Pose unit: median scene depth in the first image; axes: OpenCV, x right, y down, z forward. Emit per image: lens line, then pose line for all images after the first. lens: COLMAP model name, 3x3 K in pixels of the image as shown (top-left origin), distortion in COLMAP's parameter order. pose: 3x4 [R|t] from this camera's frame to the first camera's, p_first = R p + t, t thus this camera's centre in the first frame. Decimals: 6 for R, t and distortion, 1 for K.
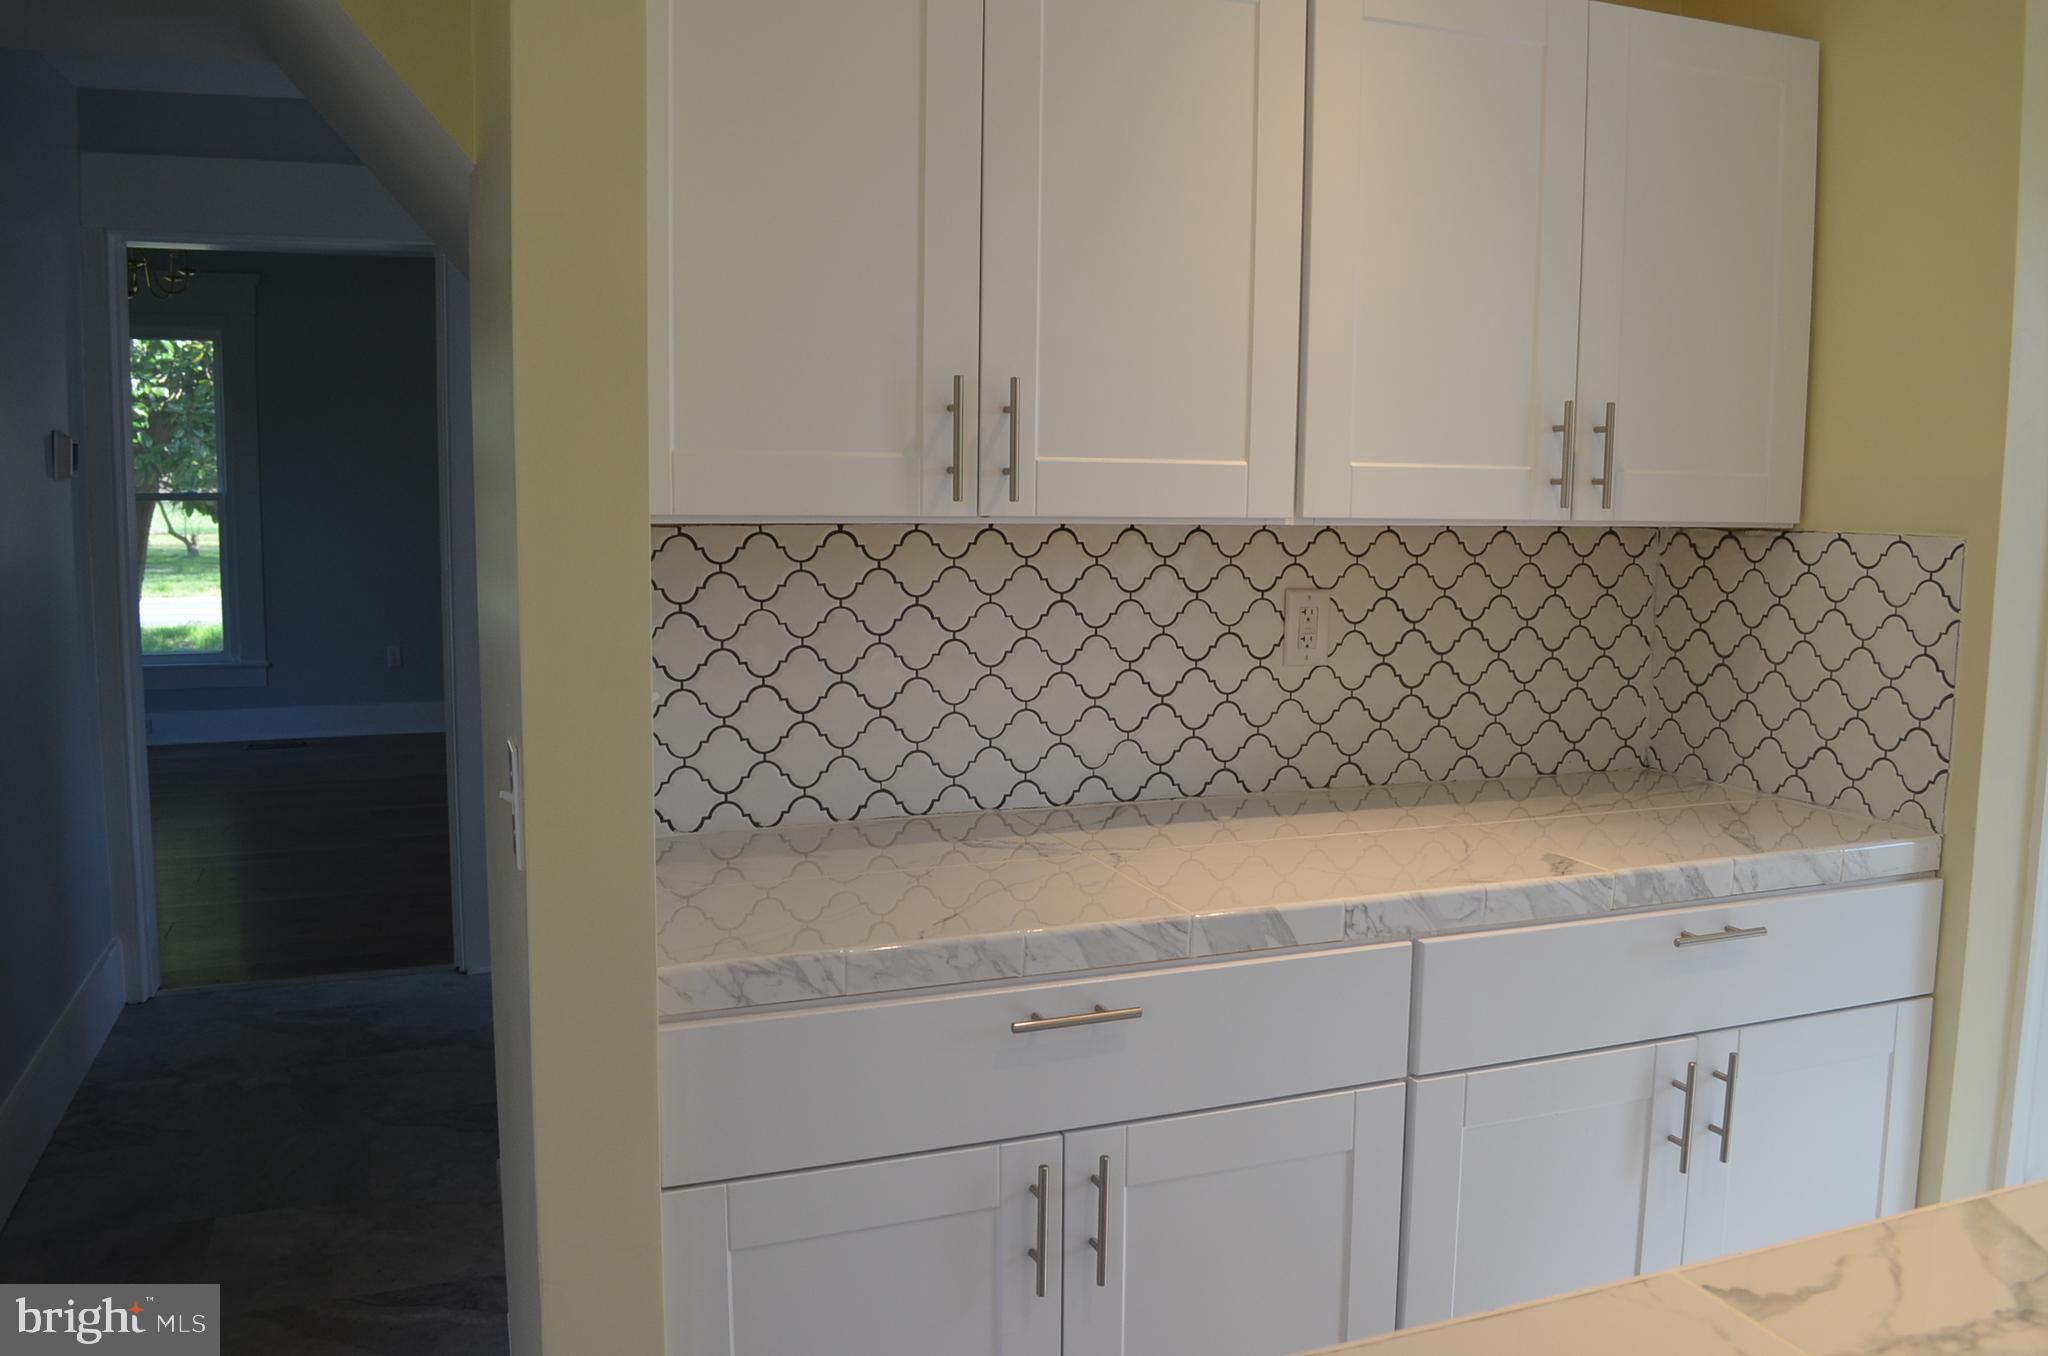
lens RADIAL K [[1603.1, 0, 1042.0], [0, 1603.1, 674.6], [0, 0, 1]] dist [-0.082375, 0.006435]
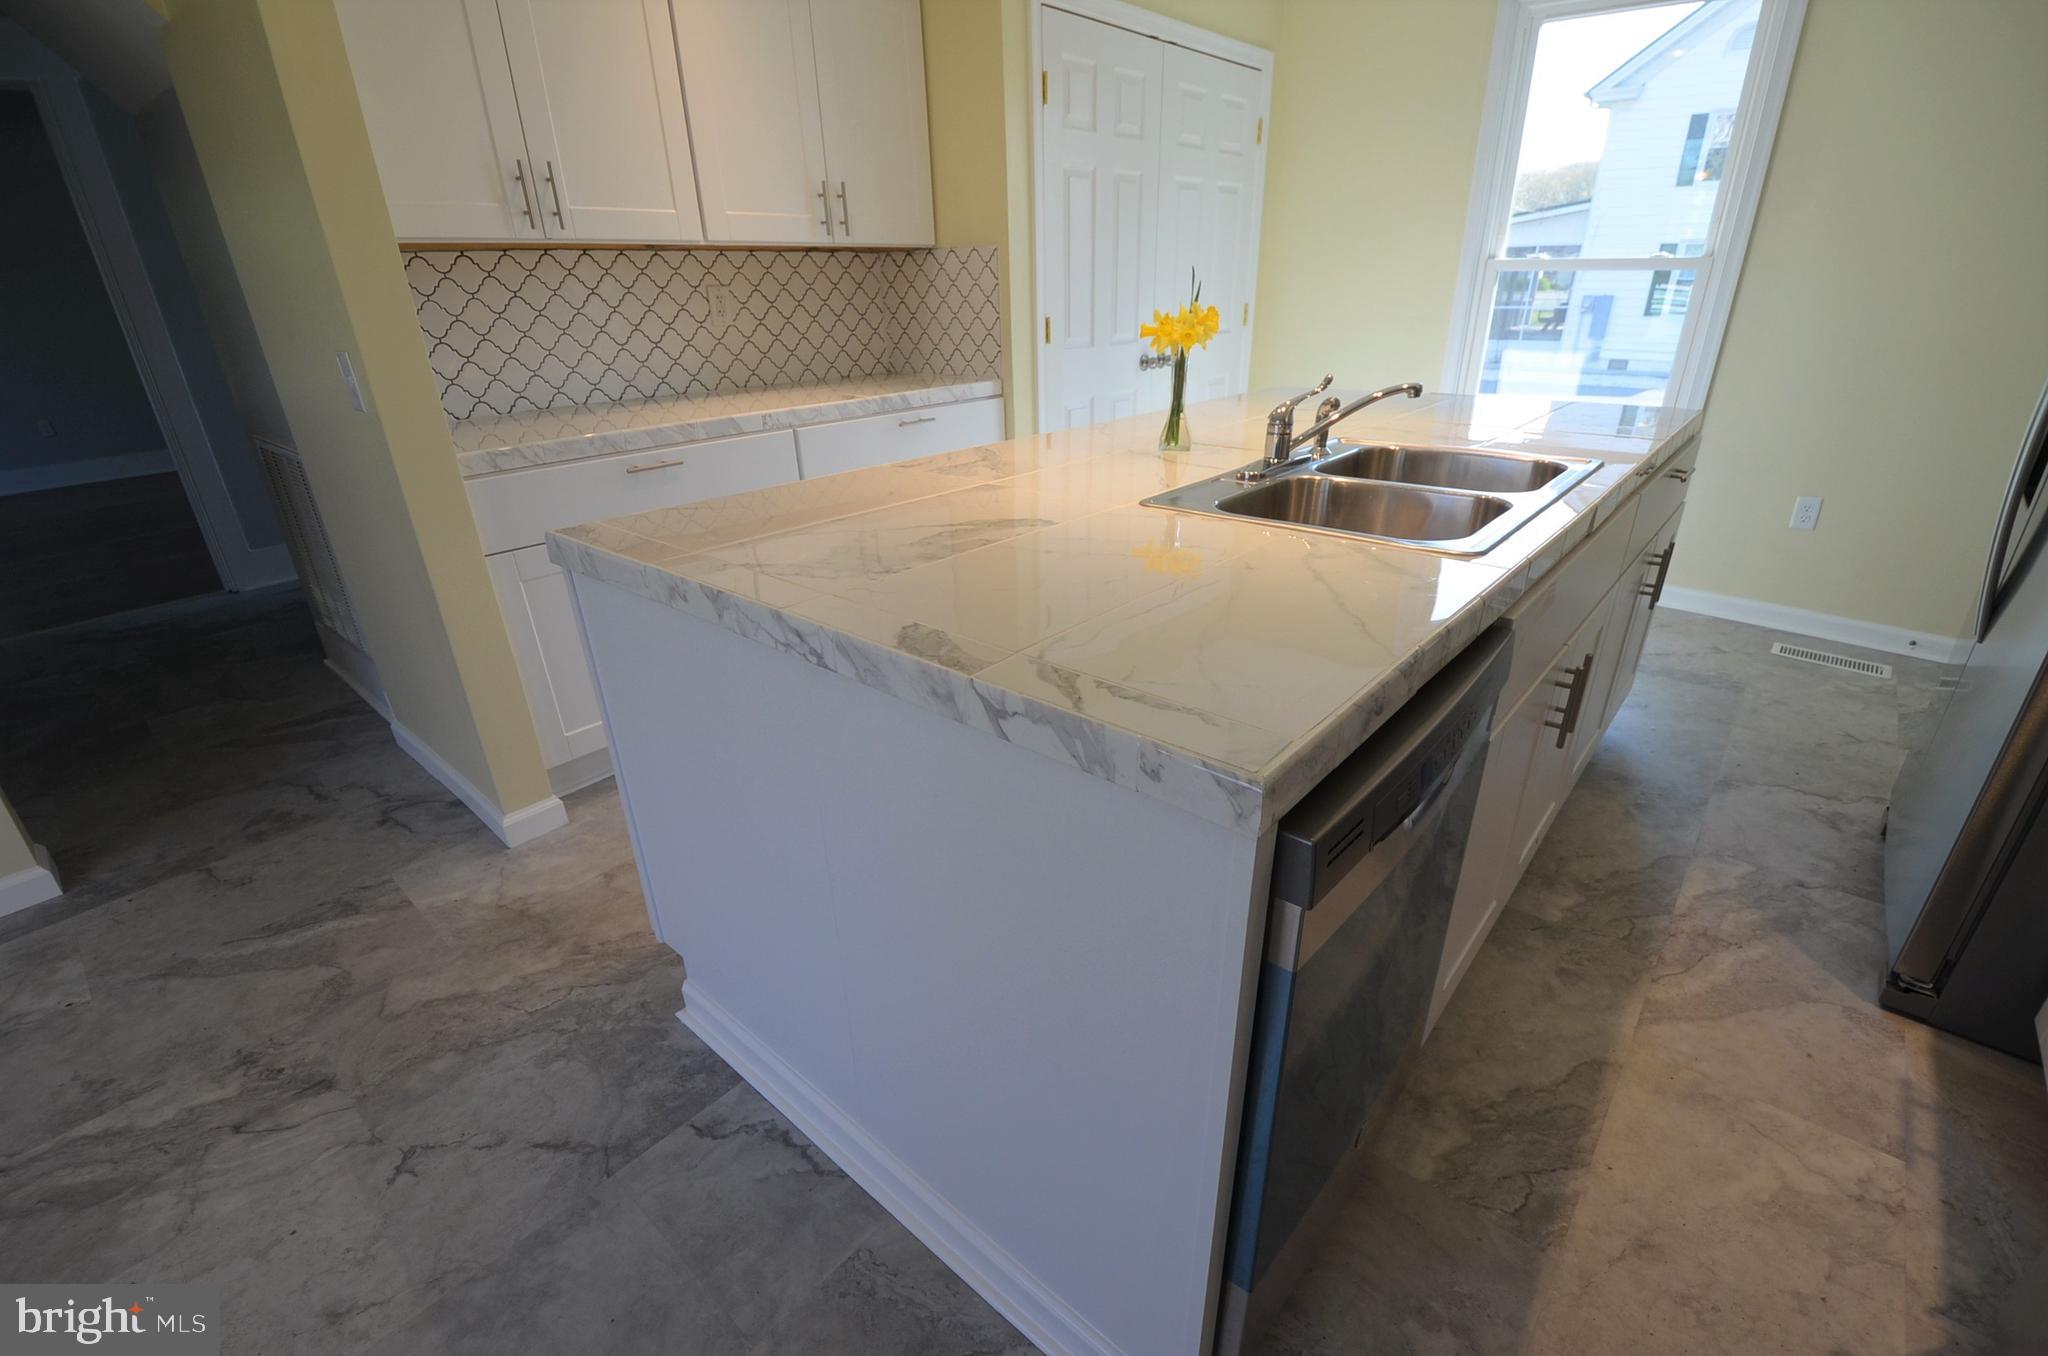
lens RADIAL K [[885.6, 0, 1035.4], [0, 885.6, 703.3], [0, 0, 1]] dist [0.024937, -0.032788]
pose [[0.881640, -0.228504, 0.412913, -0.081858], [0.084558, 0.937288, 0.338144, 0.112521], [-0.464285, -0.263206, 0.845672, -0.364317]]
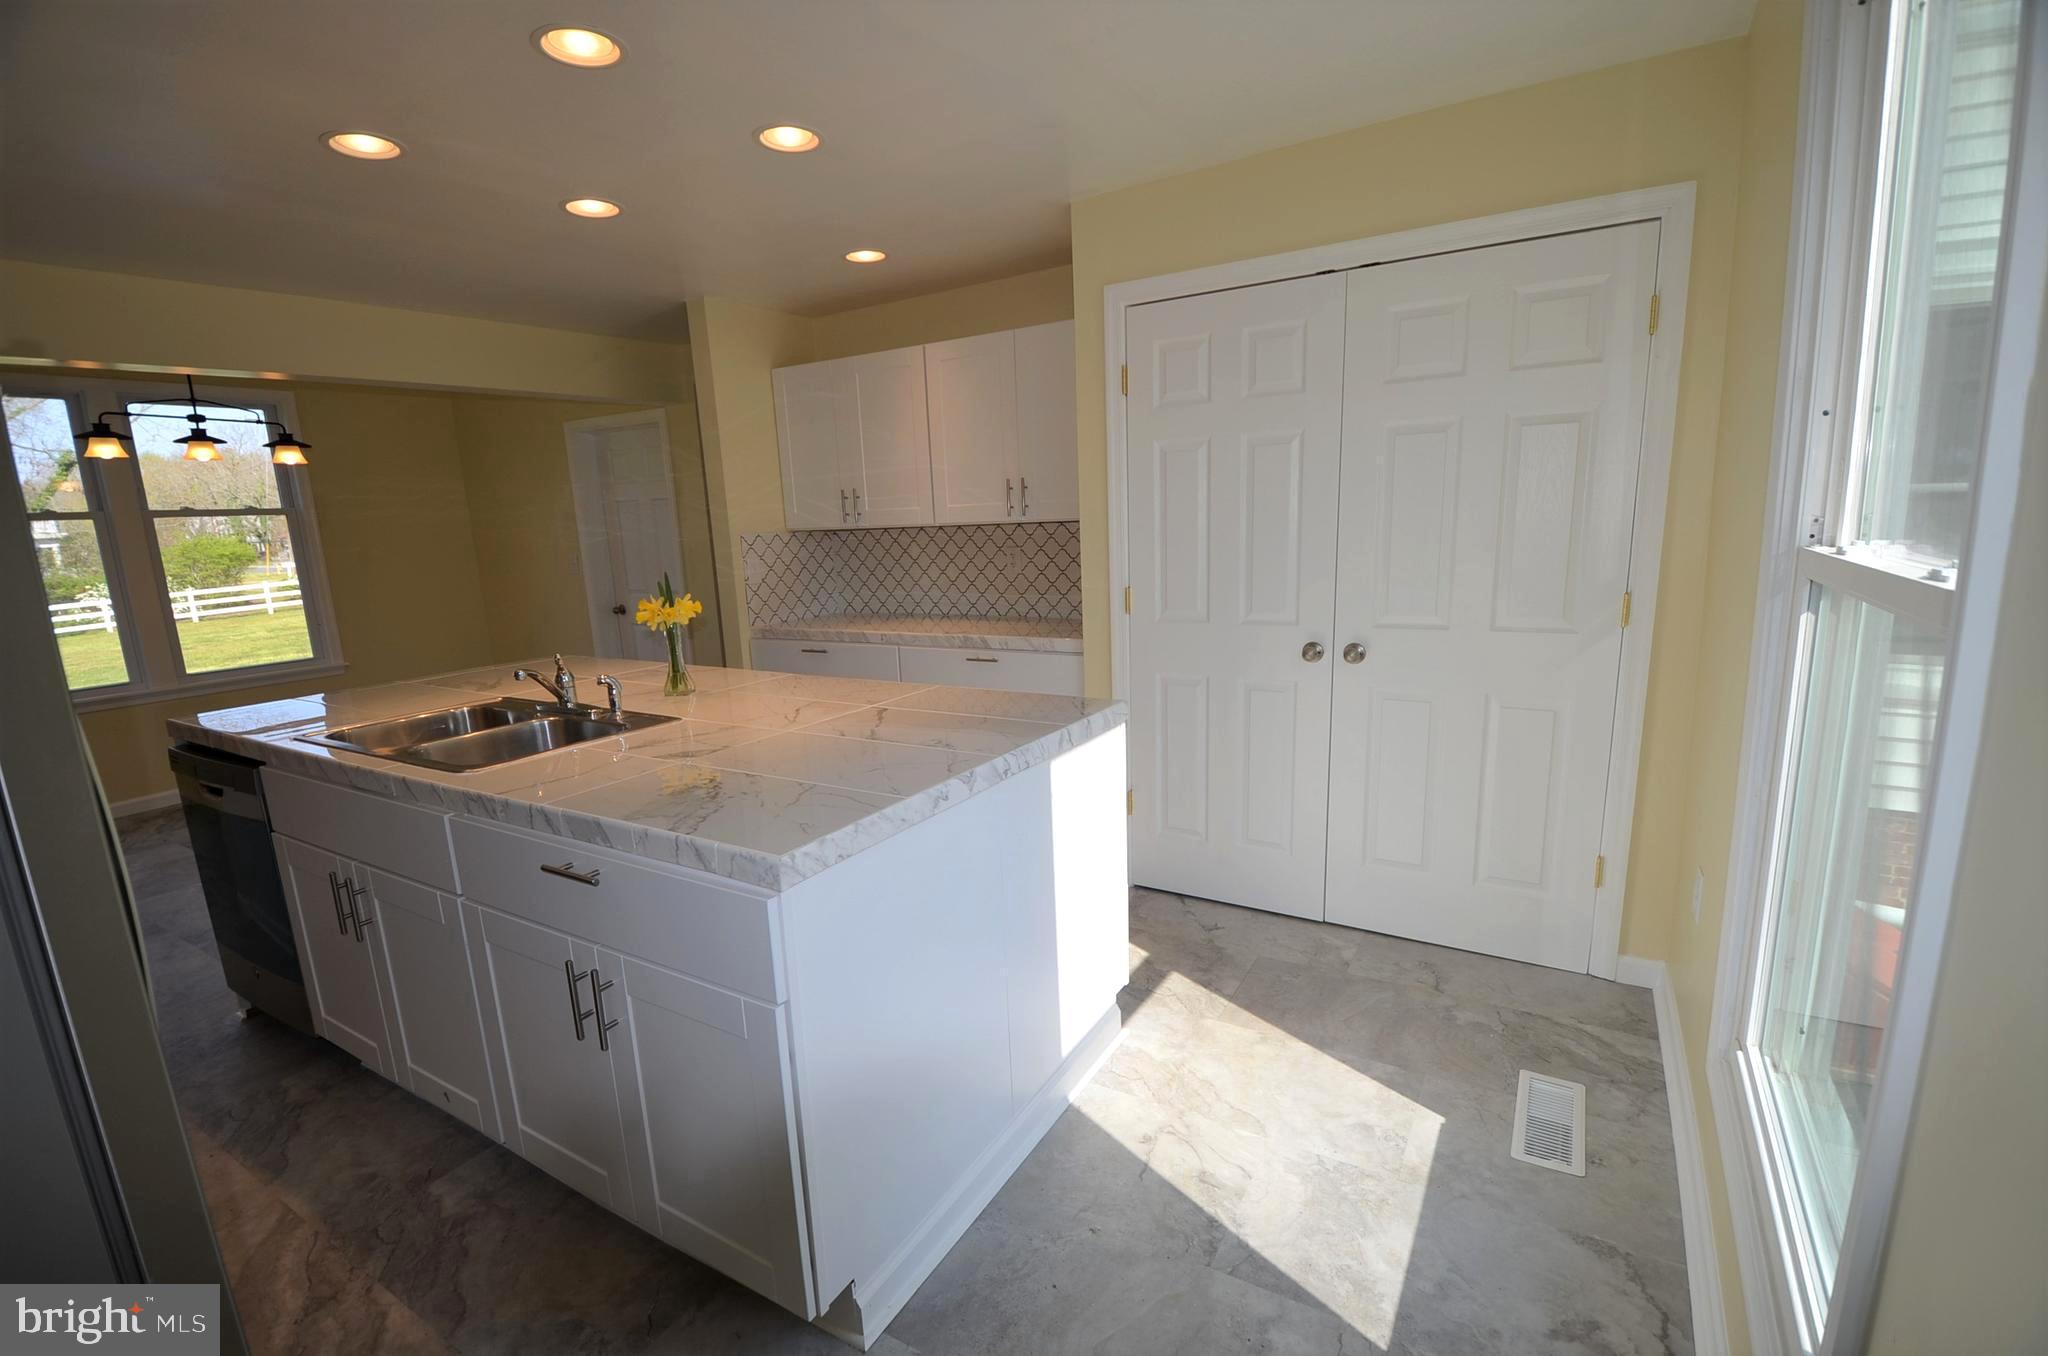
lens RADIAL K [[888.4, 0, 1036.0], [0, 888.4, 703.7], [0, 0, 1]] dist [0.005603, -0.017643]
pose [[0.617122, 0.126670, -0.776605, 1.659173], [-0.048225, 0.991191, 0.123349, 0.031618], [0.785388, -0.038669, 0.617794, 0.023983]]
